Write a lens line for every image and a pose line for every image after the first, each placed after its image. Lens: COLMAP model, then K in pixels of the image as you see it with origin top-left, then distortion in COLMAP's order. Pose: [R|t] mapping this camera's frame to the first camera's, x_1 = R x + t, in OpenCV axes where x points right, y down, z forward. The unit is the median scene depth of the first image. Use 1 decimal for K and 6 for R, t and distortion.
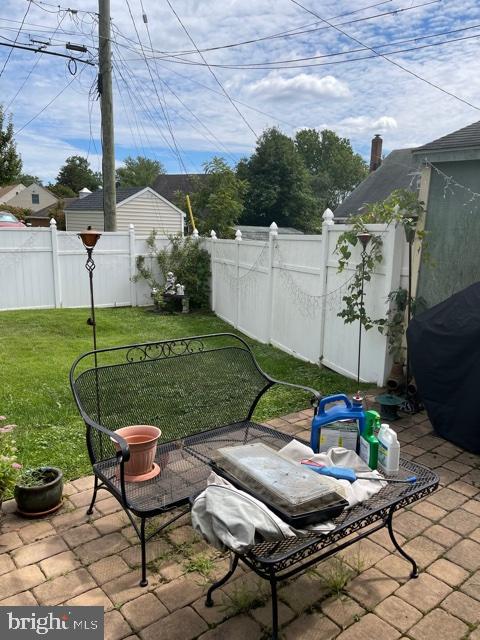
lens RADIAL K [[487.7, 0, 243.0], [0, 487.7, 324.0], [0, 0, 1]] dist [0.080524, -0.109077]
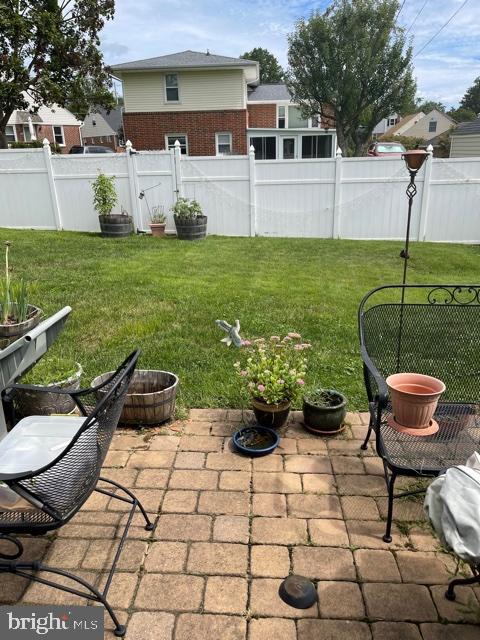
lens RADIAL K [[487.7, 0, 243.0], [0, 487.7, 324.0], [0, 0, 1]] dist [0.080524, -0.109077]
pose [[0.732201, 0.180550, -0.656721, 0.117727], [-0.093581, 0.981748, 0.165572, -0.000735], [0.674628, -0.059775, 0.735733, 0.133658]]
